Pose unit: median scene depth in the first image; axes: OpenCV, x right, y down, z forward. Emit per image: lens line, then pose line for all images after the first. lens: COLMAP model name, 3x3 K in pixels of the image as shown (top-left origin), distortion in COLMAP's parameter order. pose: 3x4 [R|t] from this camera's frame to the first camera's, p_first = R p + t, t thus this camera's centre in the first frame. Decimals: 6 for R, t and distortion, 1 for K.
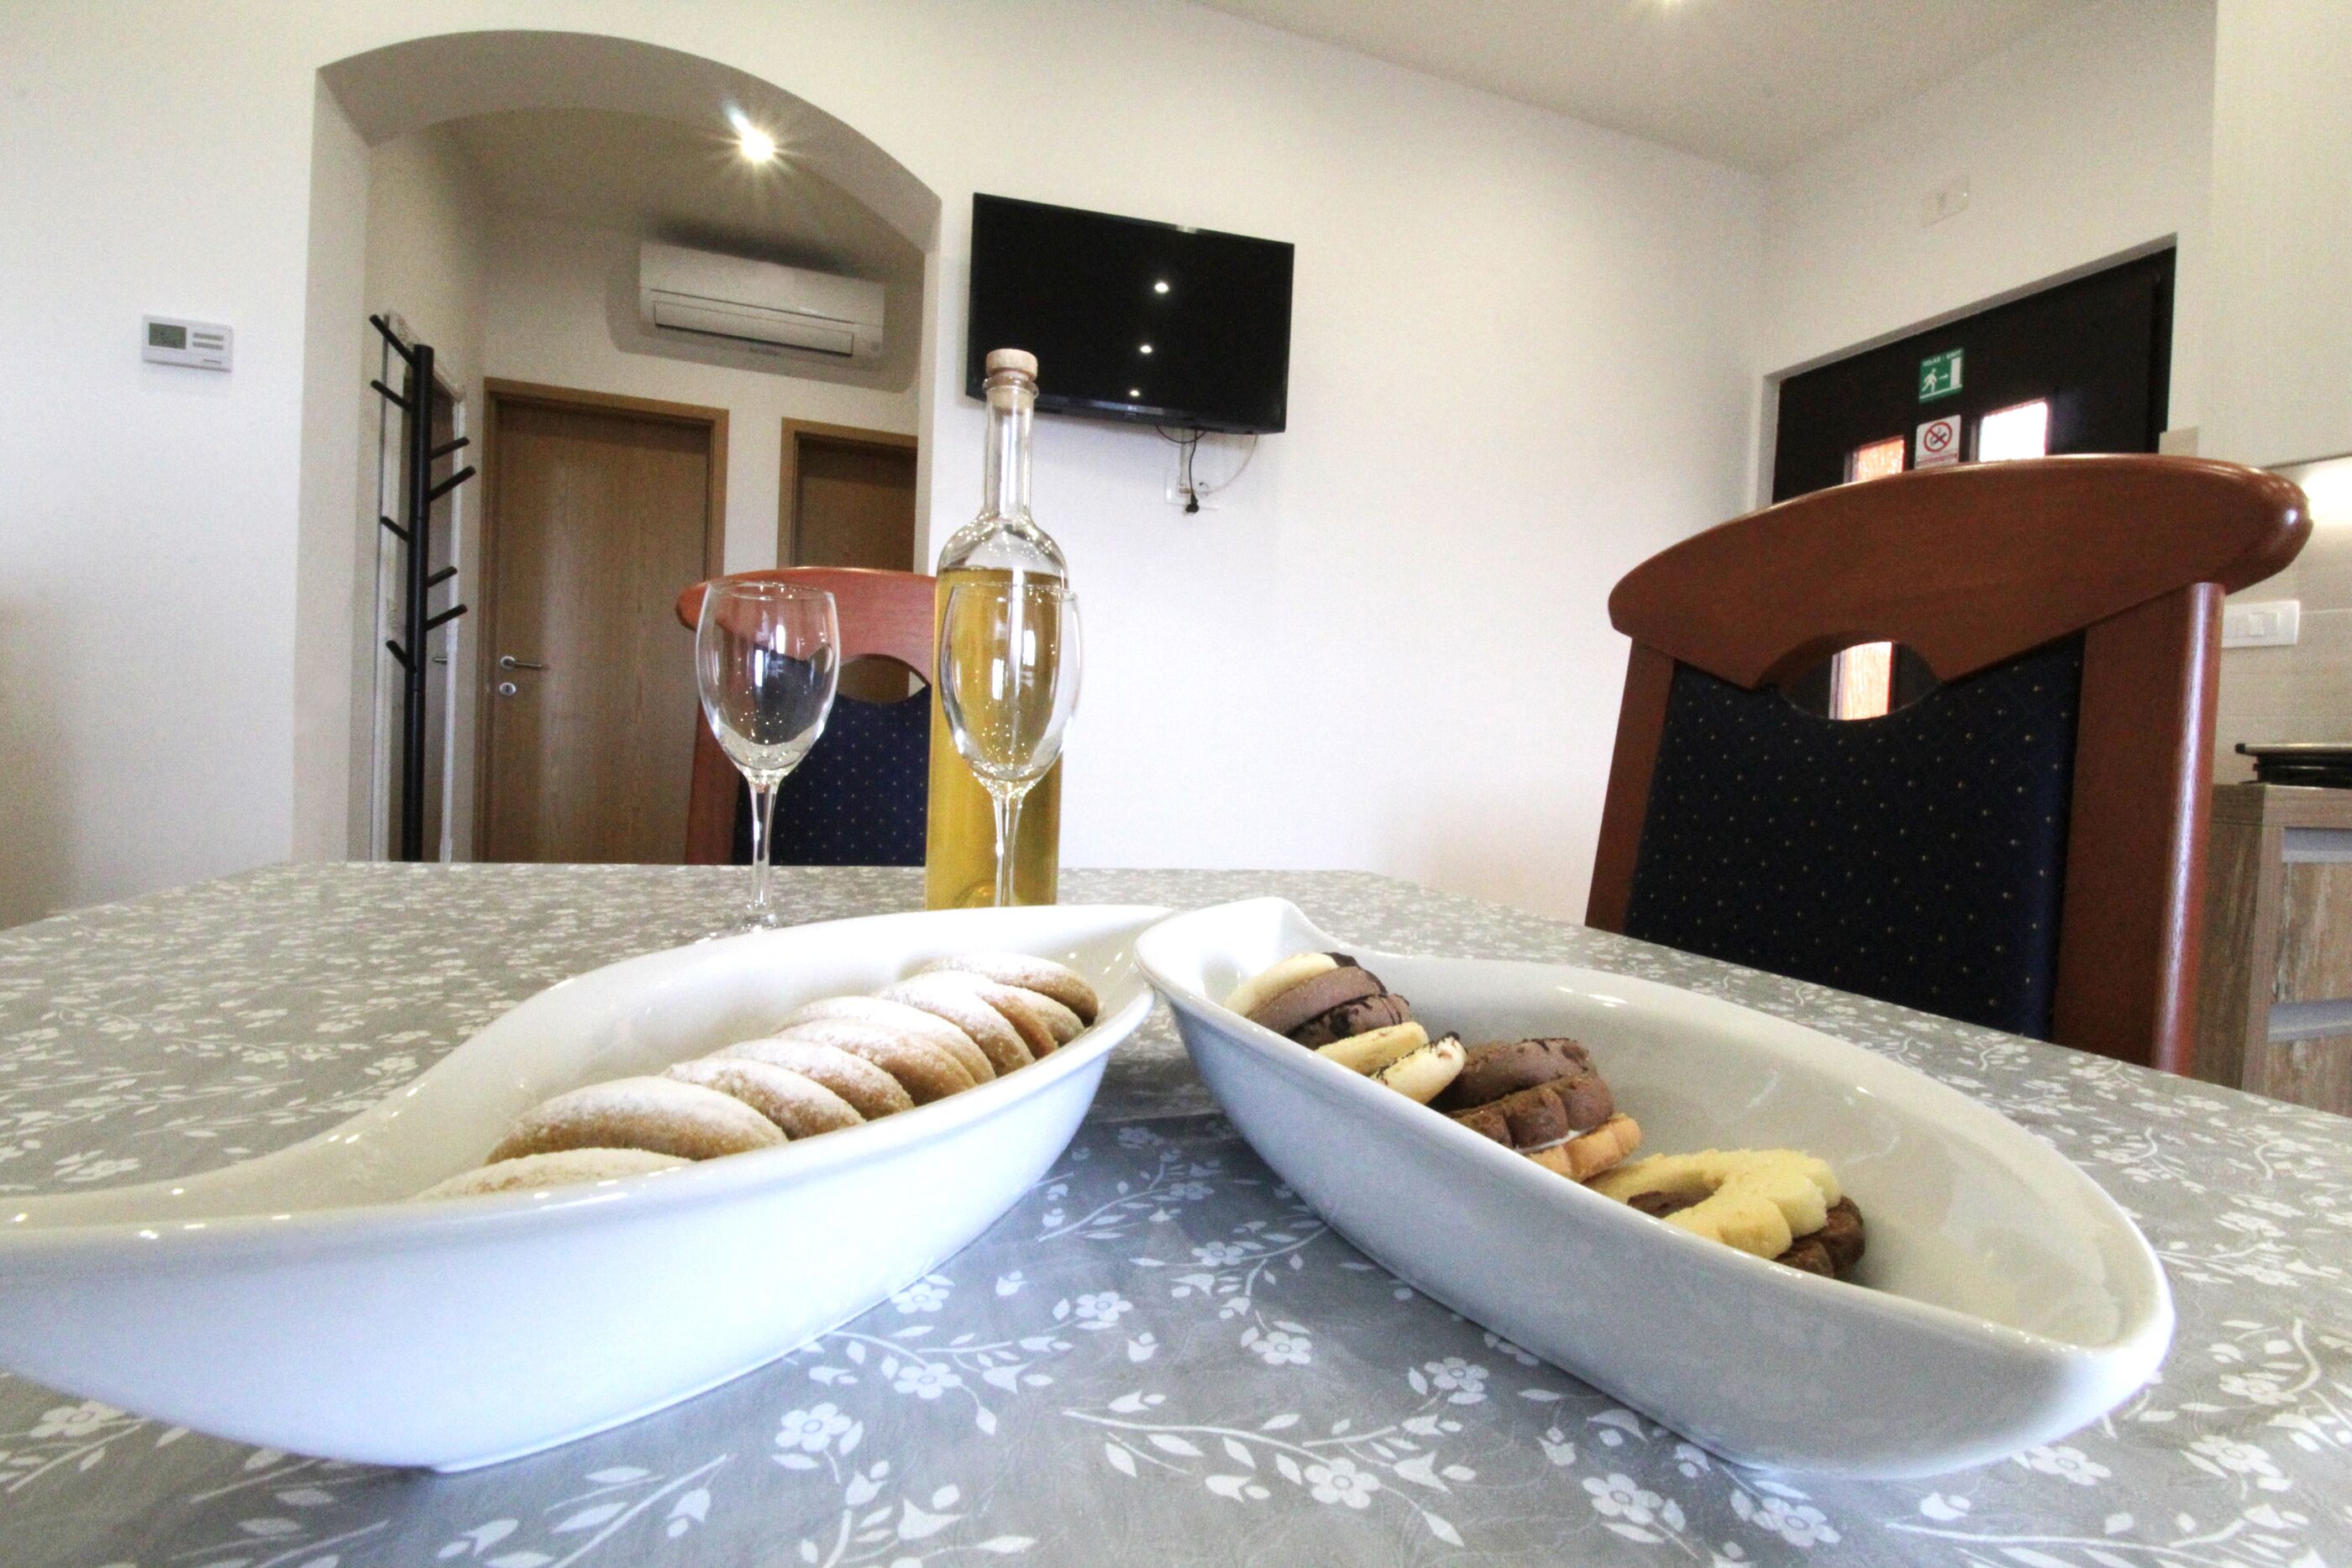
lens RADIAL K [[1097.2, 0, 1198.0], [0, 1097.2, 783.3], [0, 0, 1]] dist [-0.001435, -0.011549]
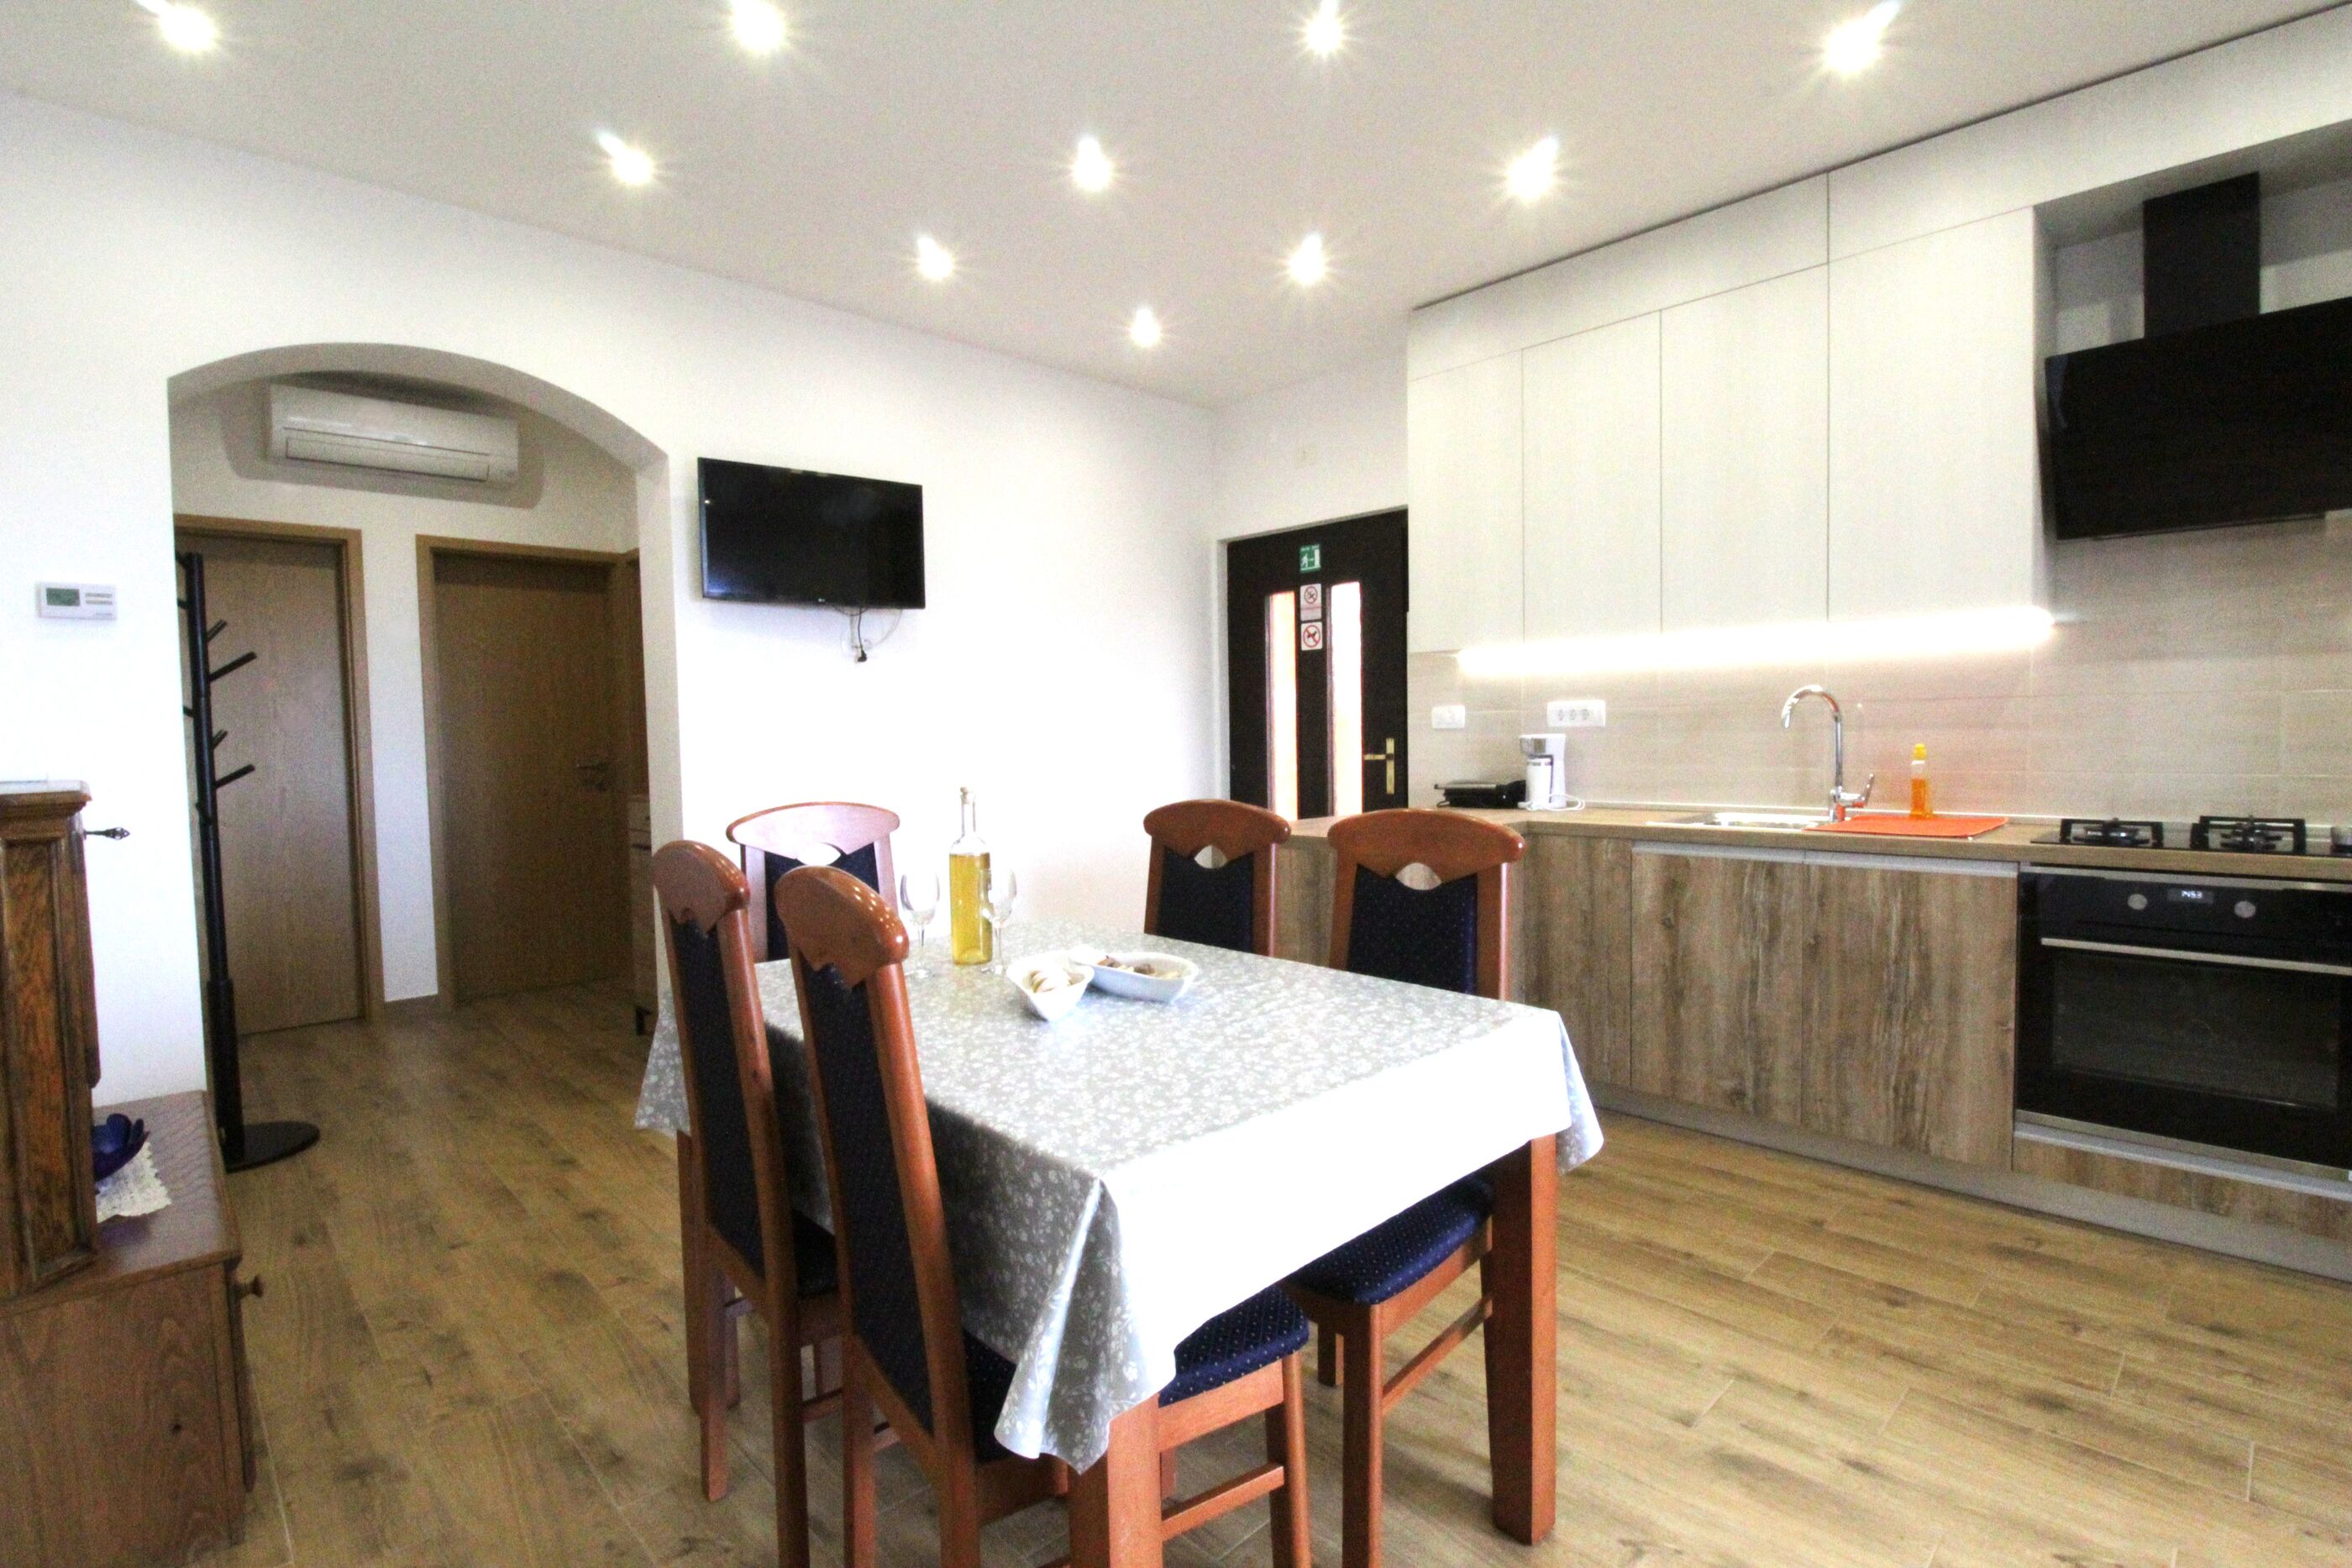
lens RADIAL K [[1091.1, 0, 1201.2], [0, 1091.1, 785.1], [0, 0, 1]] dist [0.001580, -0.013614]
pose [[0.912438, -0.081780, 0.400960, -0.186461], [0.073310, 0.996643, 0.036449, -0.102715], [-0.402594, -0.003863, 0.915370, -0.500483]]
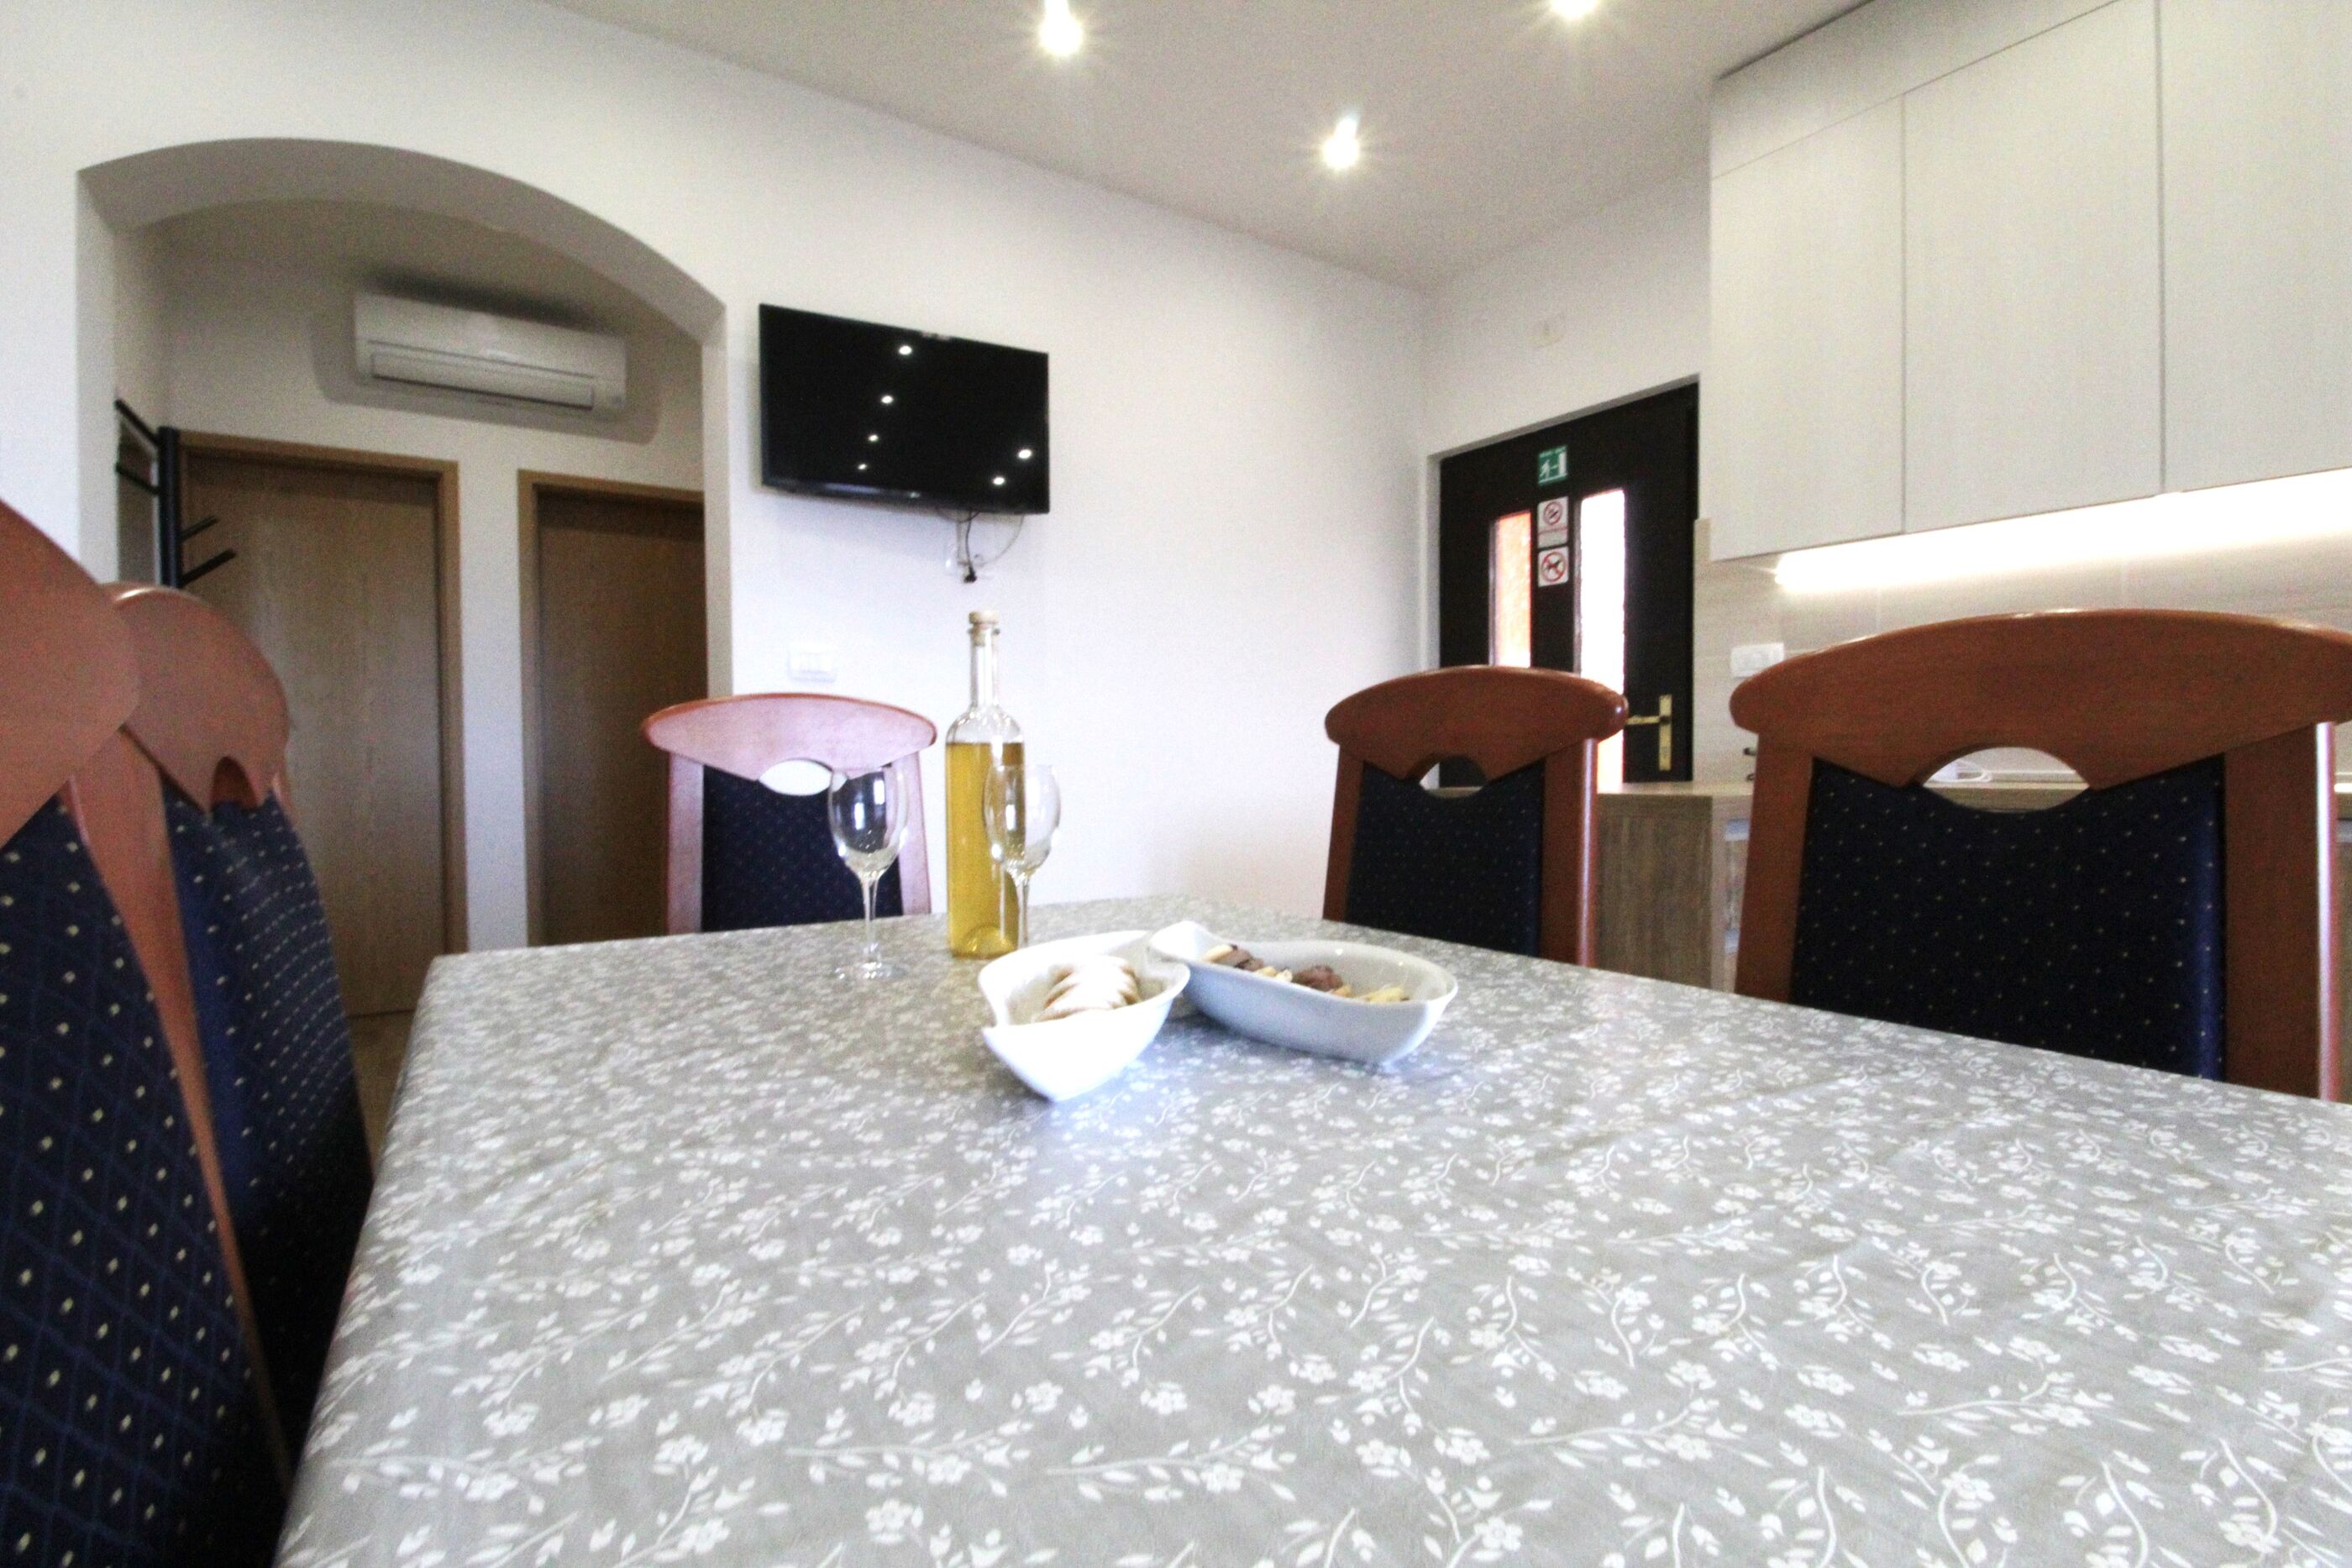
lens RADIAL K [[1093.3, 0, 1206.2], [0, 1093.3, 789.2], [0, 0, 1]] dist [-0.000009, -0.013384]
pose [[0.967528, -0.059262, 0.245719, -0.059701], [0.059558, 0.998205, 0.006231, -0.024383], [-0.245647, 0.008606, 0.969321, -0.157760]]
